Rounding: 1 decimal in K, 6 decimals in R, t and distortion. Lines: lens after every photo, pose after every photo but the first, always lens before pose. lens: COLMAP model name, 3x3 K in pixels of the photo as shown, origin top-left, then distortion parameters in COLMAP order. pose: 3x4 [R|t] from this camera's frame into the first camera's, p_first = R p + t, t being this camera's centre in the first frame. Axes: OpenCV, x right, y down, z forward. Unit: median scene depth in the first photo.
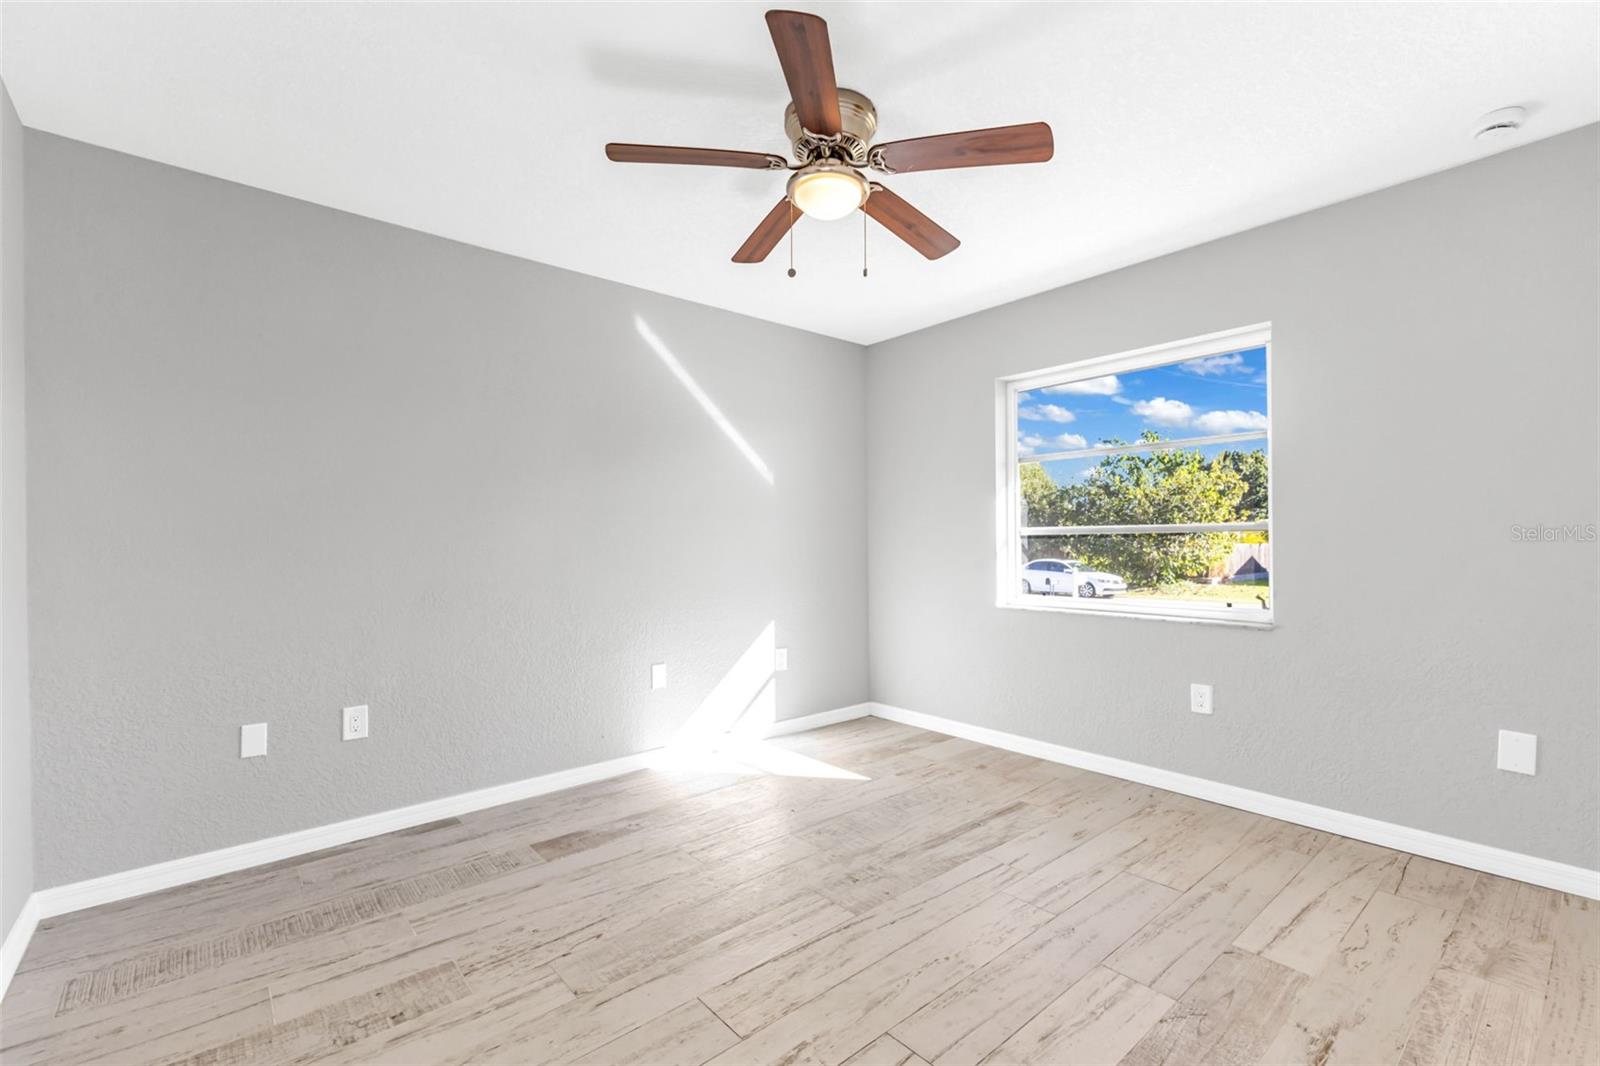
lens RADIAL K [[708.7, 0, 808.0], [0, 708.7, 541.1], [0, 0, 1]] dist [0.010949, -0.004934]
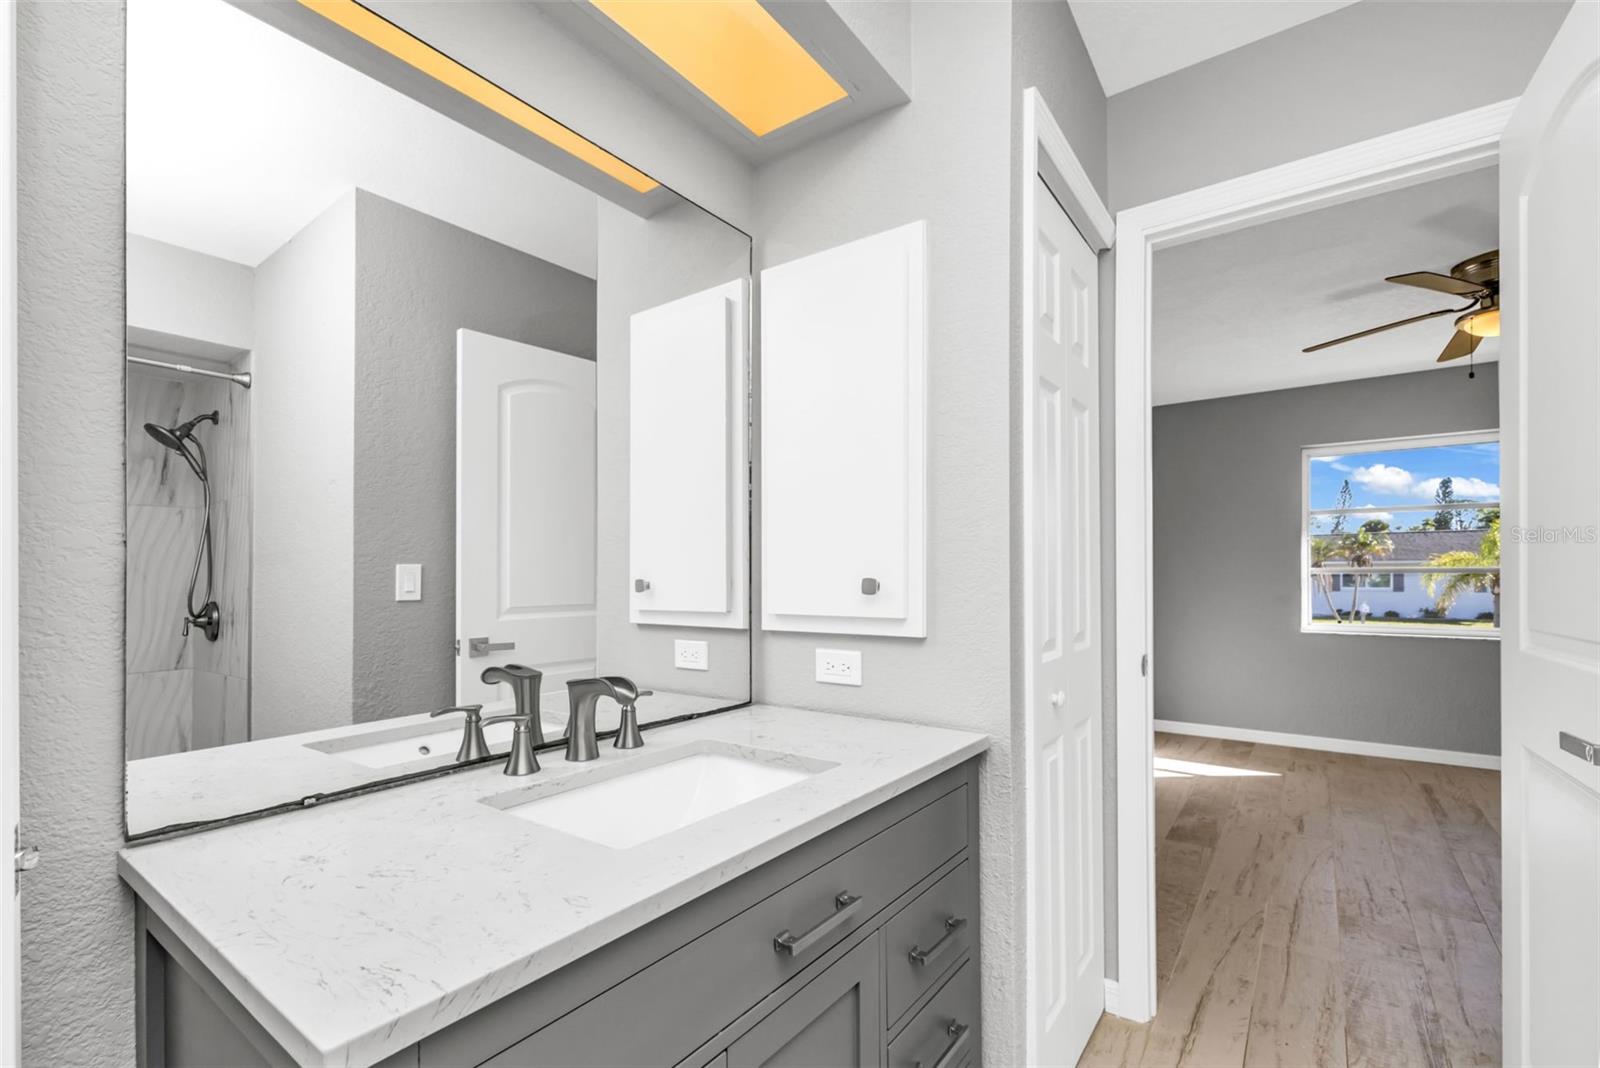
lens RADIAL K [[708.7, 0, 808.8], [0, 708.7, 568.1], [0, 0, 1]] dist [0.010949, -0.004934]
pose [[0.973838, 0.009361, 0.227049, -1.323936], [-0.006469, 0.999888, -0.013478, 0.005751], [-0.227150, 0.011656, 0.973790, -0.004400]]
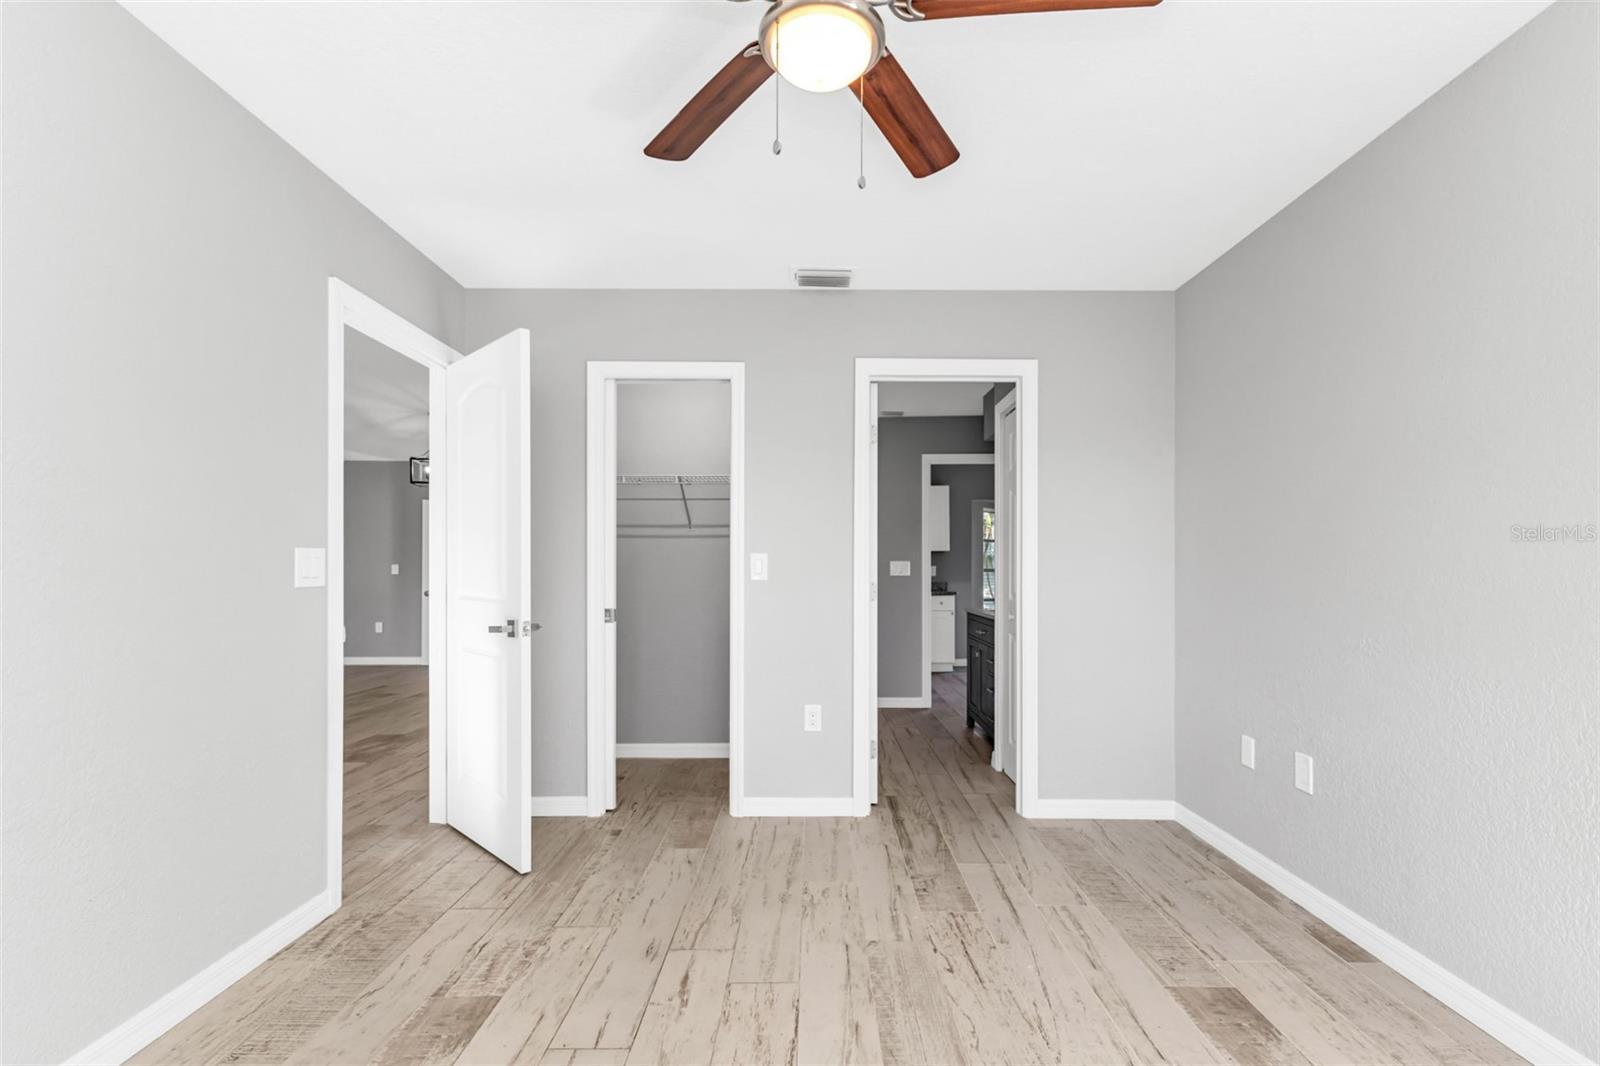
lens RADIAL K [[708.7, 0, 814.6], [0, 708.7, 571.2], [0, 0, 1]] dist [0.010949, -0.004934]
pose [[-0.661089, 0.009561, -0.750247, 0.464958], [0.005199, 0.999953, 0.008162, -0.003539], [0.750290, 0.001496, -0.661108, 1.251088]]
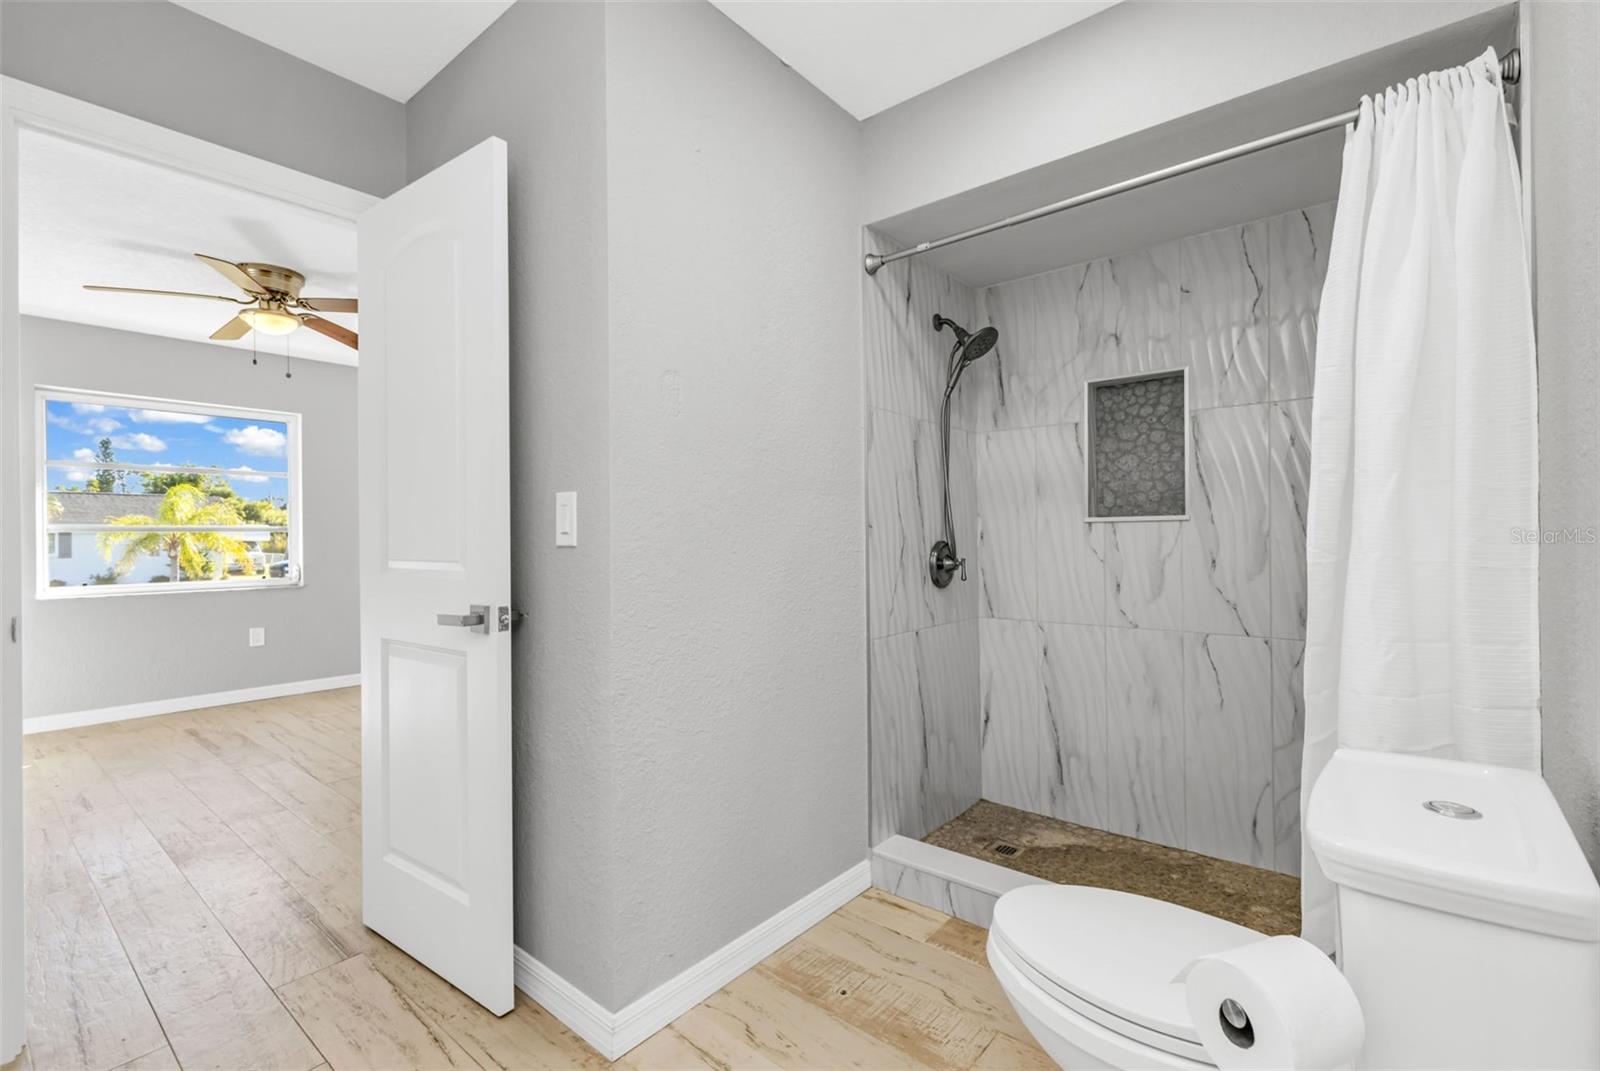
lens RADIAL K [[708.7, 0, 811.9], [0, 708.7, 531.2], [0, 0, 1]] dist [0.010949, -0.004934]
pose [[-0.166742, 0.012517, 0.985921, -1.546066], [0.011664, 0.999874, -0.010721, 0.022054], [-0.985932, 0.009712, -0.166867, 0.055601]]
